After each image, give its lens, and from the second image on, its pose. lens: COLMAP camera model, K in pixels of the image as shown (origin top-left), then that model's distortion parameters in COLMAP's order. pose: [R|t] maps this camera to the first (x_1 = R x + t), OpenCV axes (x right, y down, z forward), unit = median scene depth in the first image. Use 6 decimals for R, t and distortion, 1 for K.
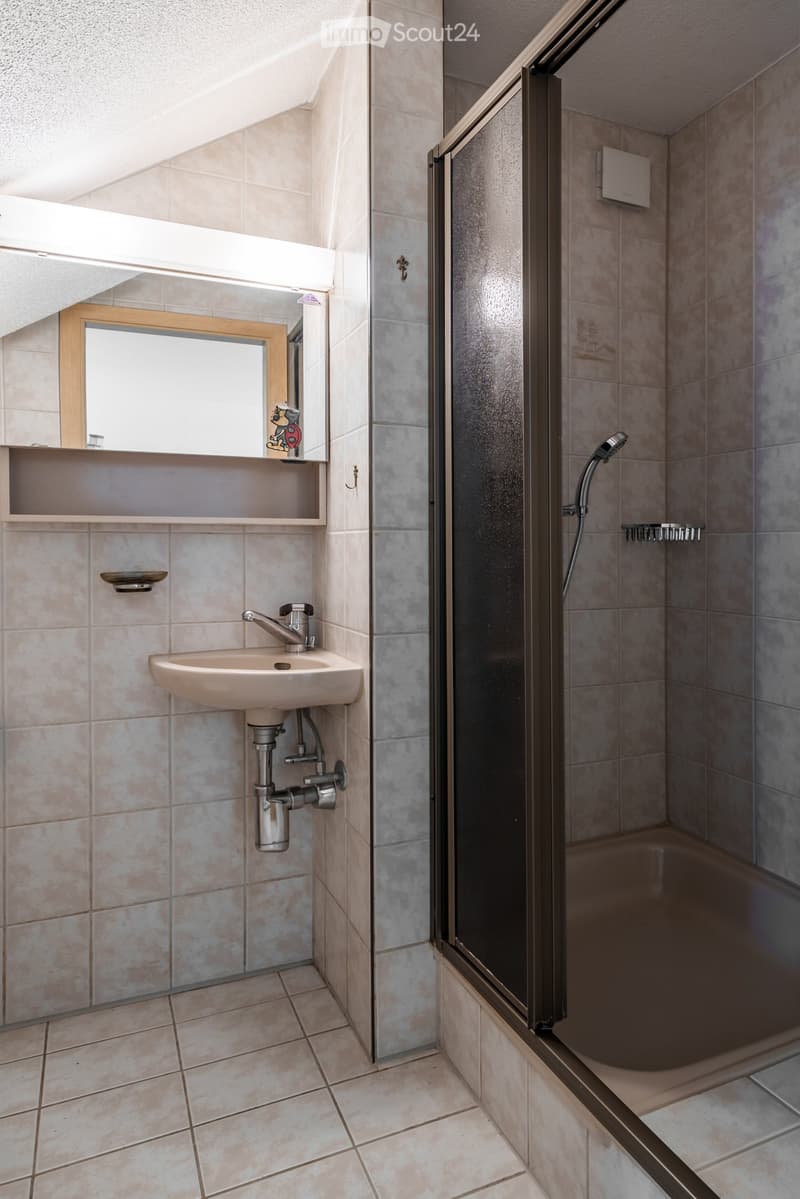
lens RADIAL K [[760.9, 0, 400.6], [0, 760.9, 555.7], [0, 0, 1]] dist [0.000134, 0.000440]
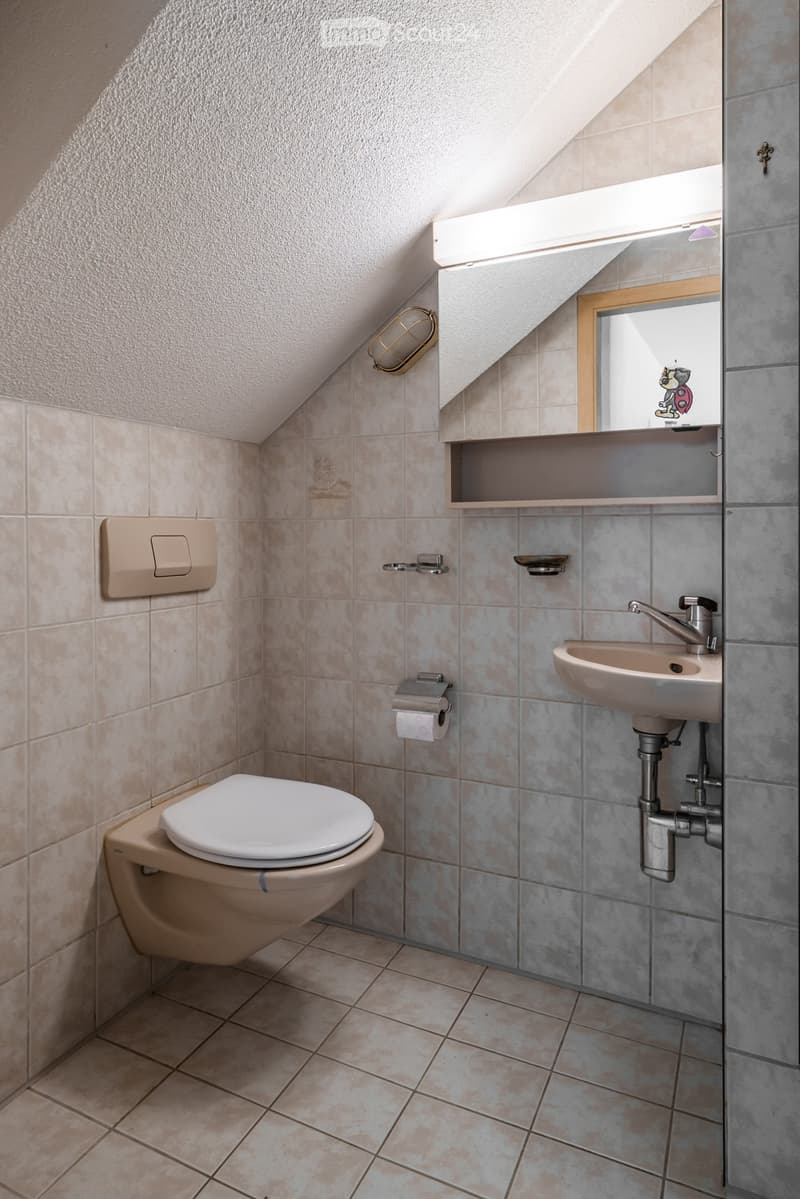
lens RADIAL K [[751.8, 0, 400.5], [0, 751.8, 539.3], [0, 0, 1]] dist [-0.002625, 0.001771]
pose [[0.671024, 0.003206, -0.741429, 0.254863], [-0.003140, 0.999994, 0.001482, -0.000608], [0.741429, 0.001334, 0.671030, 0.189362]]
